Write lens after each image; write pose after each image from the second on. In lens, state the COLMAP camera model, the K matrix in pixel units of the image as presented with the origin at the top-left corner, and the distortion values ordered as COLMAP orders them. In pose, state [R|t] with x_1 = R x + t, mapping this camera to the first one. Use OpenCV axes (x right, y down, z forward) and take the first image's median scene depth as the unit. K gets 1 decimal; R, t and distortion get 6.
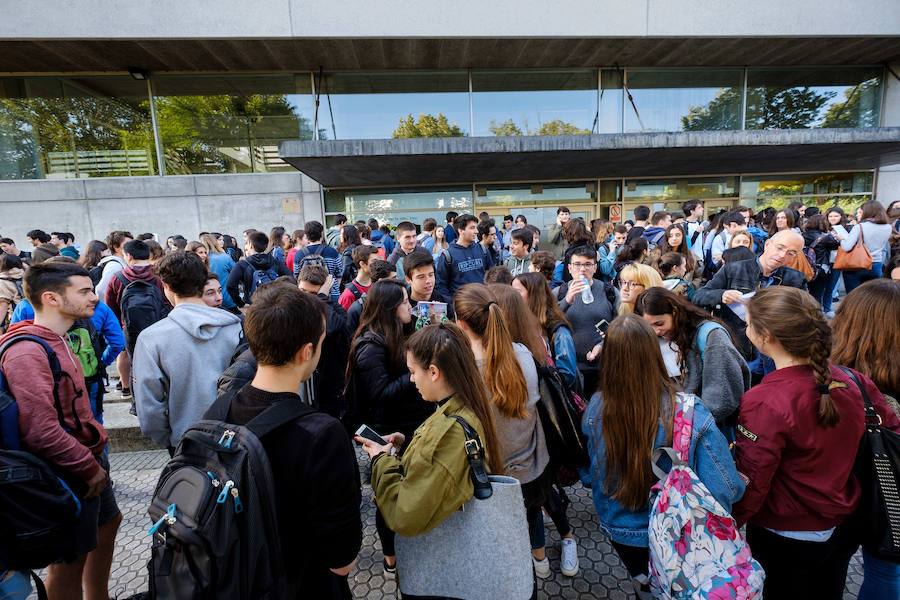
lens RADIAL K [[394.7, 0, 446.8], [0, 394.7, 297.0], [0, 0, 1]] dist [0.000769, 0.000020]
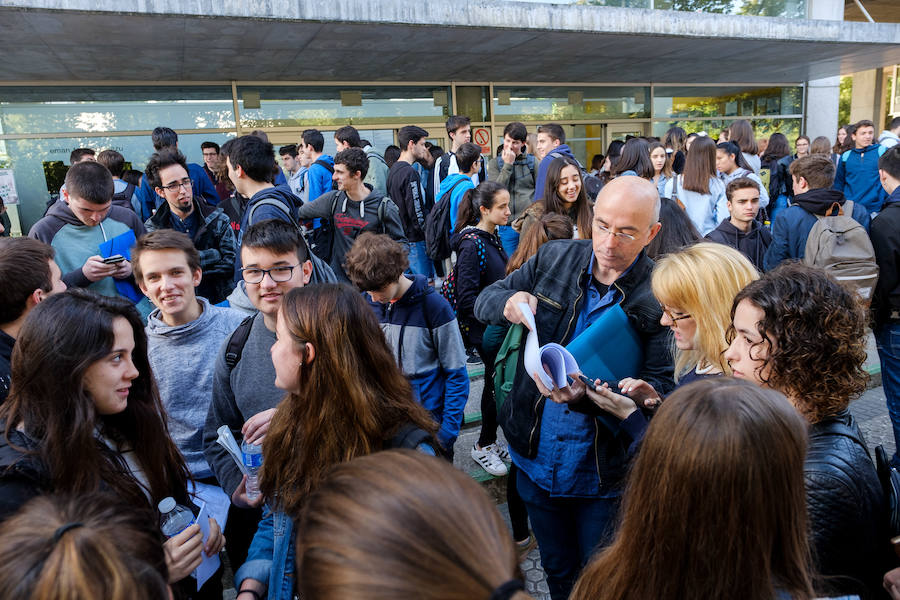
lens RADIAL K [[620.7, 0, 450.2], [0, 620.7, 302.3], [0, 0, 1]] dist [-0.002828, -0.000633]
pose [[0.944831, -0.076236, 0.318563, 0.057760], [0.062207, 0.996602, 0.053996, -0.018909], [-0.321596, -0.031201, 0.946363, 0.102105]]
